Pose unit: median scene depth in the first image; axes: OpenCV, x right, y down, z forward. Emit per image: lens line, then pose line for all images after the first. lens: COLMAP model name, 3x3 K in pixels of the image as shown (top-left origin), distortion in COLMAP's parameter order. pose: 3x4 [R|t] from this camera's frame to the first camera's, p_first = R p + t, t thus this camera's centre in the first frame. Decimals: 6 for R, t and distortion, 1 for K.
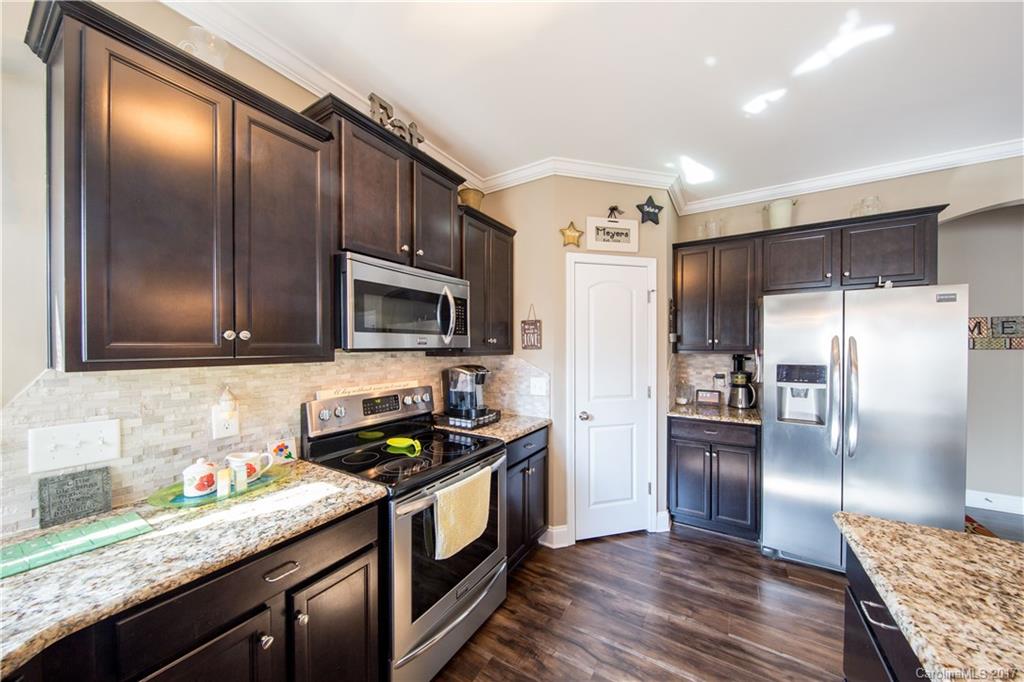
lens RADIAL K [[340.8, 0, 529.4], [0, 340.8, 350.4], [0, 0, 1]] dist [0.001389, -0.000597]
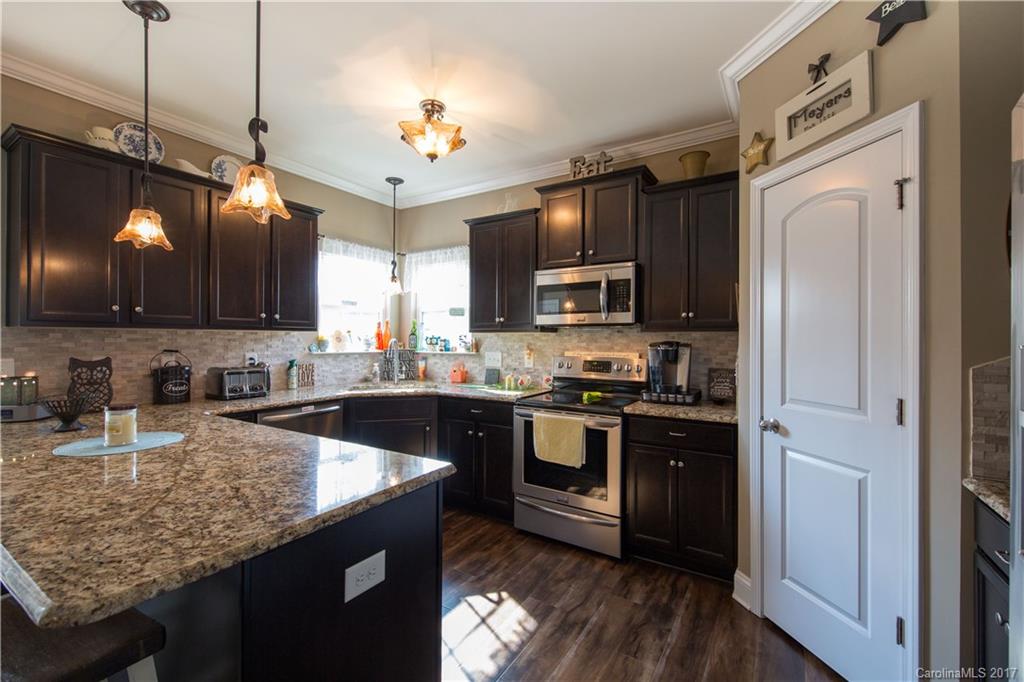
lens RADIAL K [[431.4, 0, 515.8], [0, 431.4, 338.3], [0, 0, 1]] dist [0.011207, -0.000336]
pose [[-0.030824, 0.001281, -0.999524, 1.038735], [-0.015802, 0.999874, 0.001769, 0.038192], [0.999400, 0.015849, -0.030800, 0.576315]]
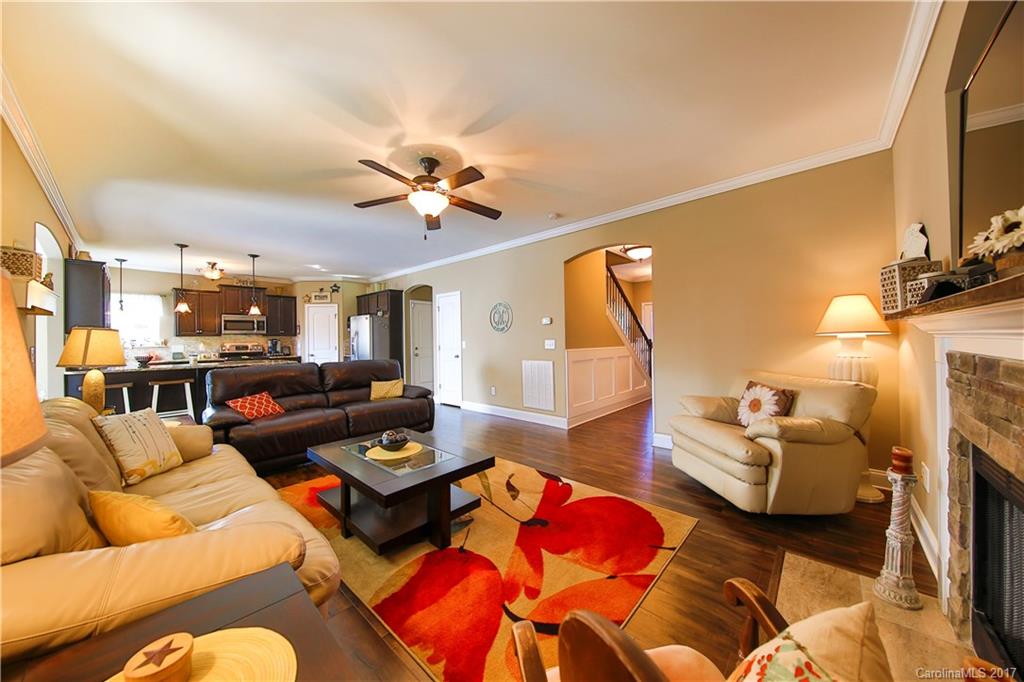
lens RADIAL K [[340.8, 0, 513.4], [0, 340.8, 335.1], [0, 0, 1]] dist [0.001389, -0.000597]
pose [[0.979328, -0.014664, -0.201746, 2.786739], [0.009714, 0.999628, -0.025500, 0.110835], [0.202045, 0.023013, 0.979106, -1.820165]]
